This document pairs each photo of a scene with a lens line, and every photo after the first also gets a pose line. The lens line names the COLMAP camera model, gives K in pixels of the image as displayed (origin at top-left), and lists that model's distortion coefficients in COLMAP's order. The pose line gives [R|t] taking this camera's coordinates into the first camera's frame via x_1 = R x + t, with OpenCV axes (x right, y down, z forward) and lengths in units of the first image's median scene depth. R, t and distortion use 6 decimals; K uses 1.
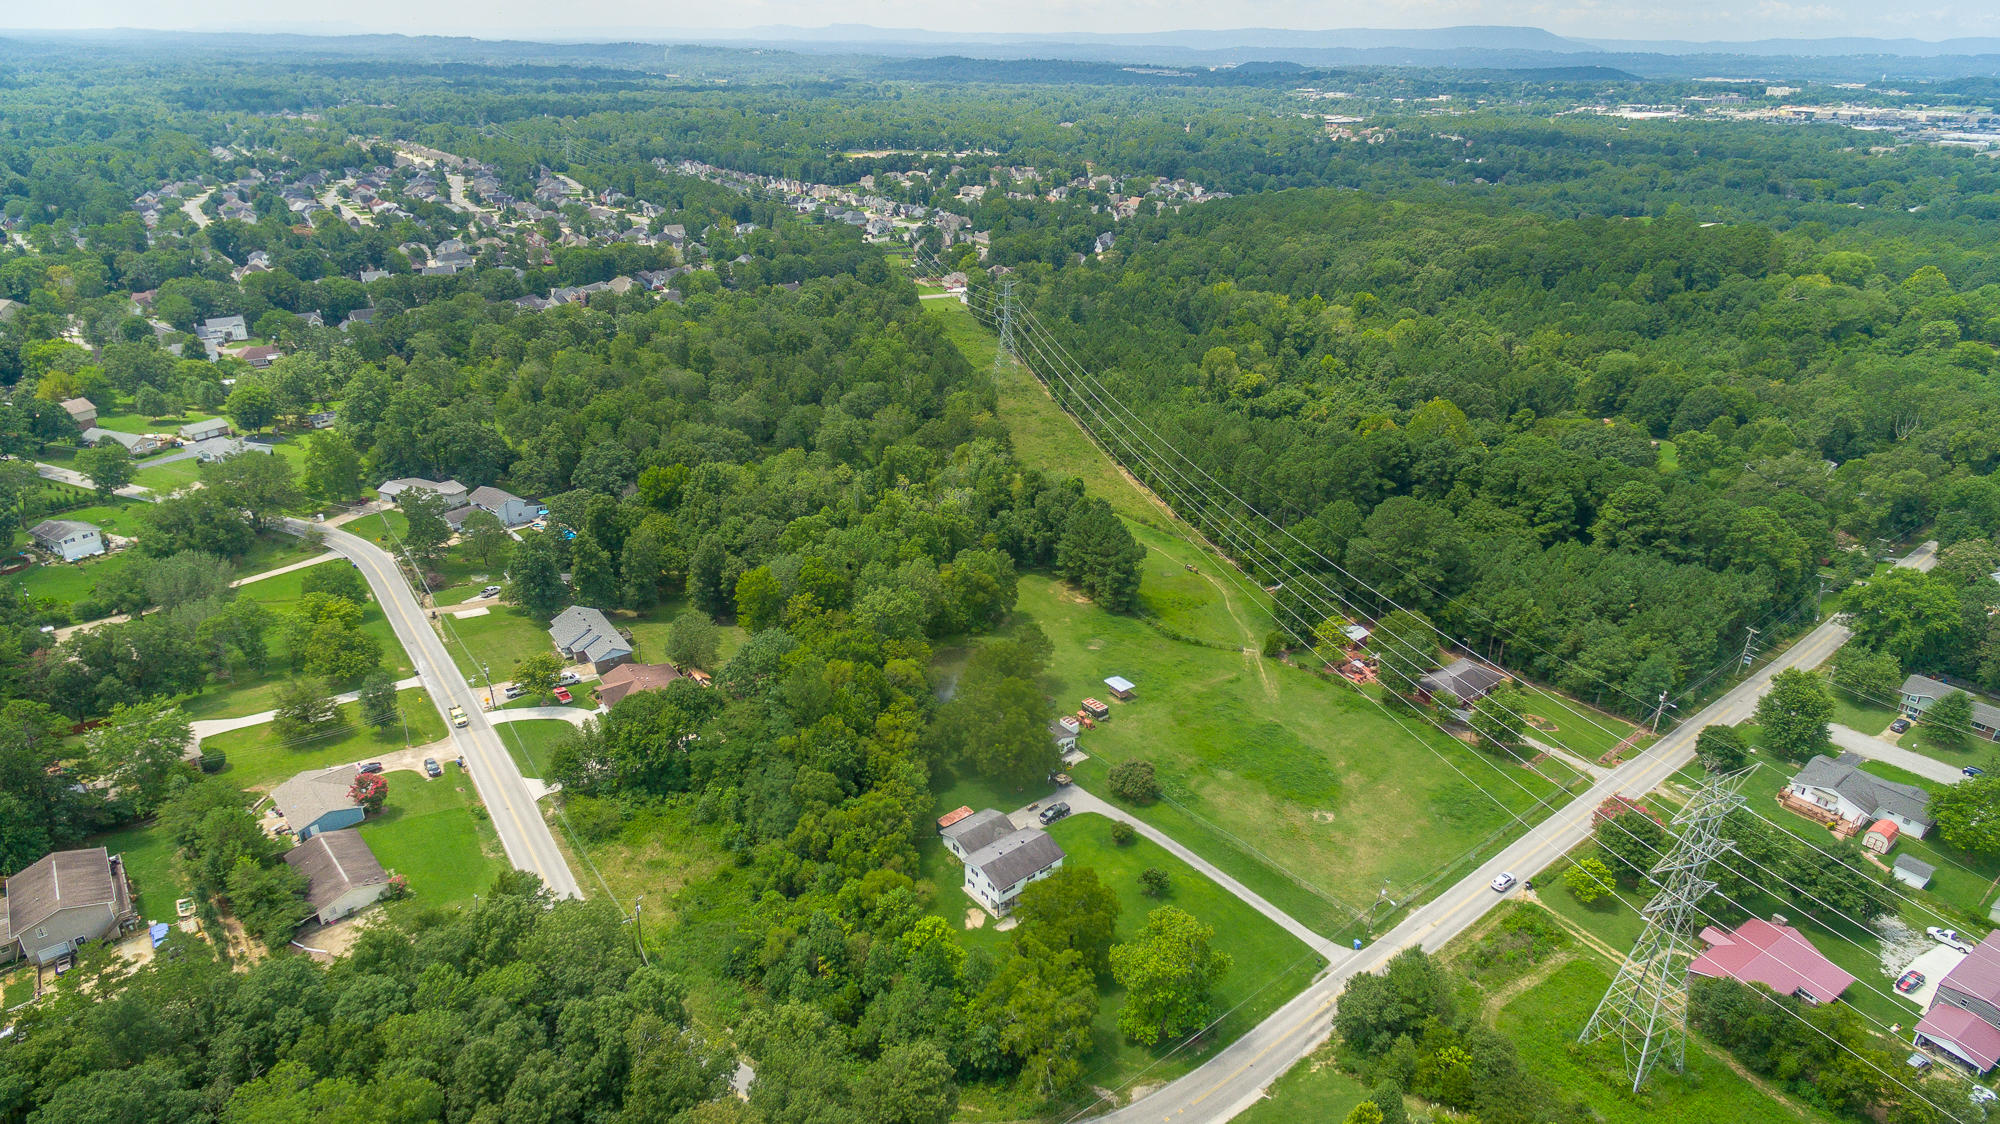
lens RADIAL K [[1116.4, 0, 996.9], [0, 1116.4, 562.6], [0, 0, 1]] dist [0.005753, 0.002092]
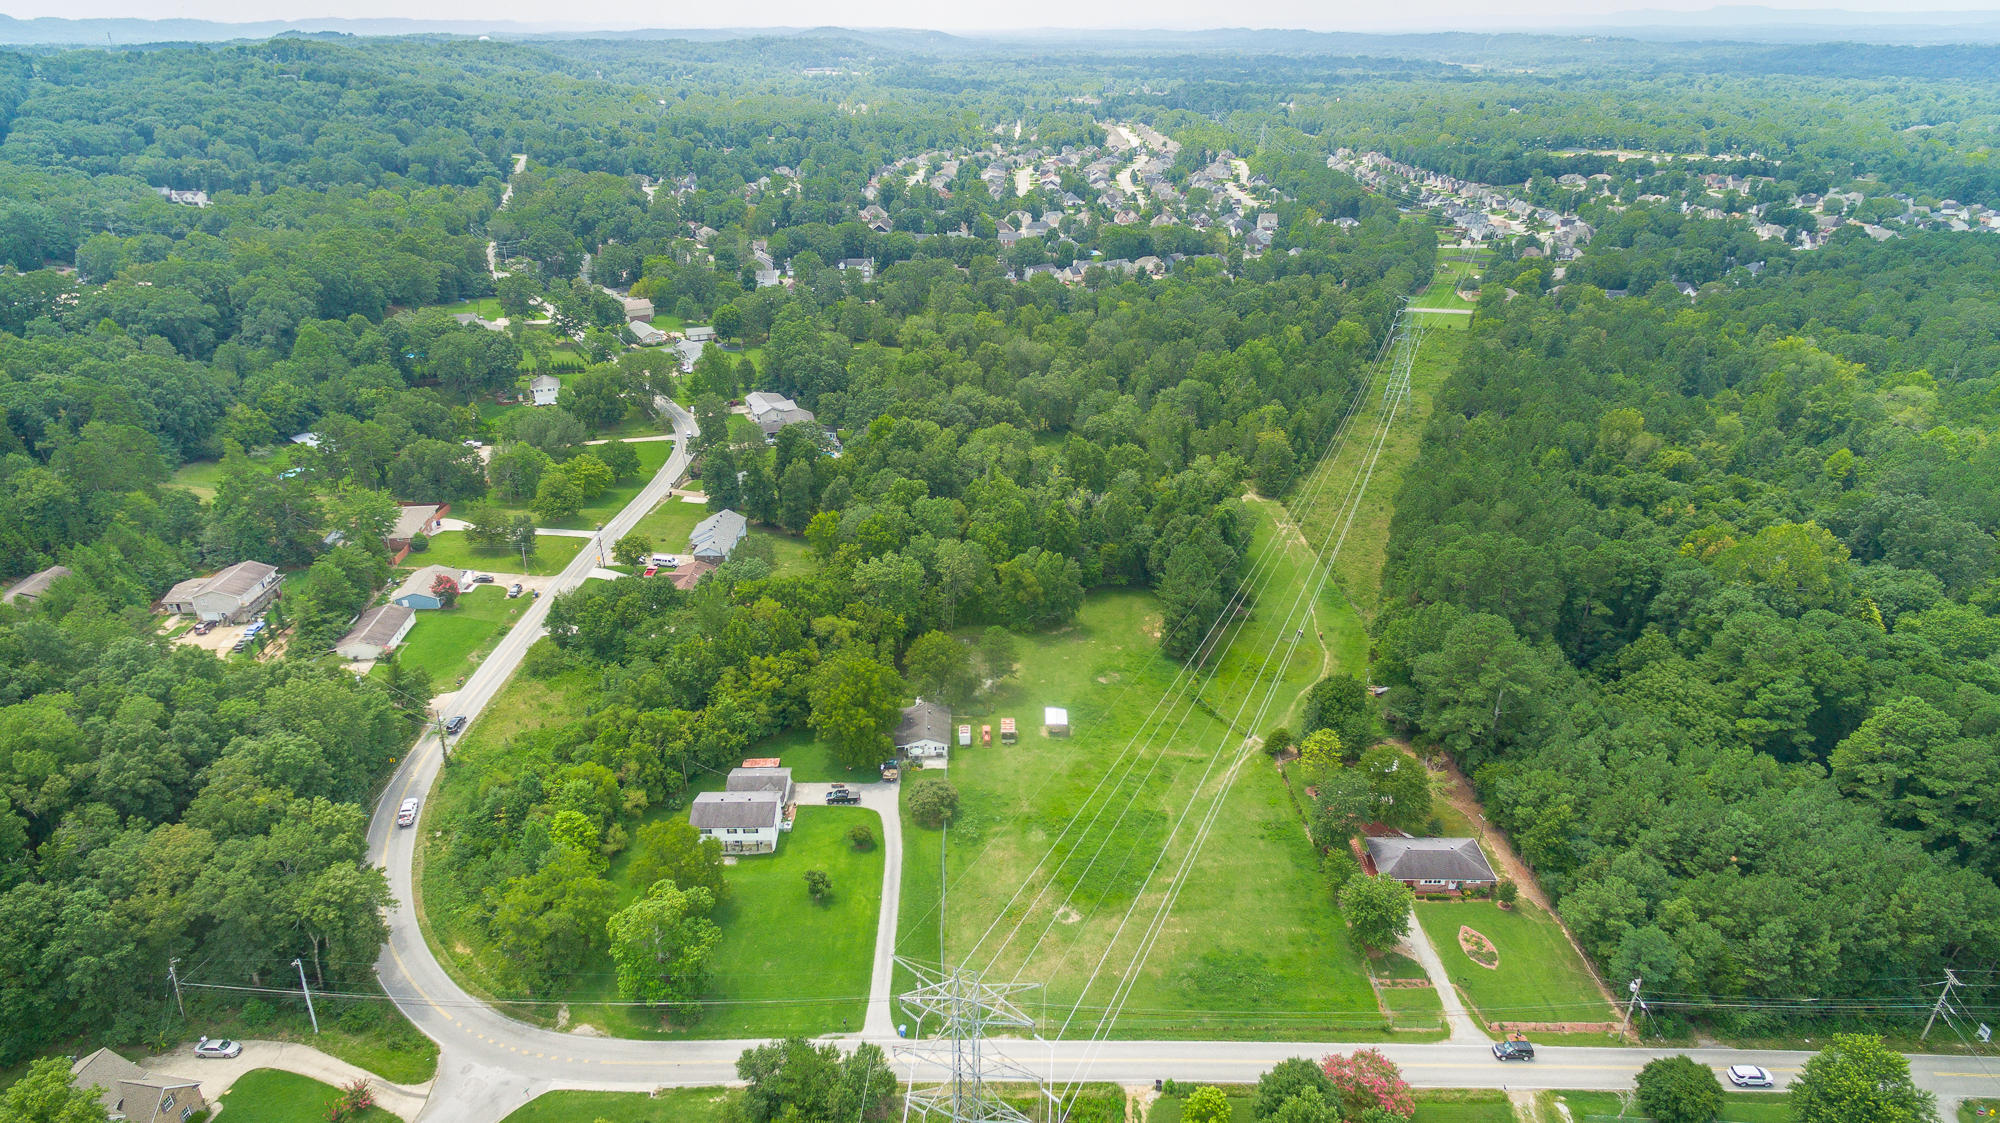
lens RADIAL K [[1116.4, 0, 996.9], [0, 1116.4, 562.1], [0, 0, 1]] dist [0.005753, 0.002092]
pose [[0.791645, 0.246033, -0.559255, 0.744688], [-0.247218, 0.966049, 0.075048, -0.098021], [0.558733, 0.078846, 0.825591, 0.263544]]
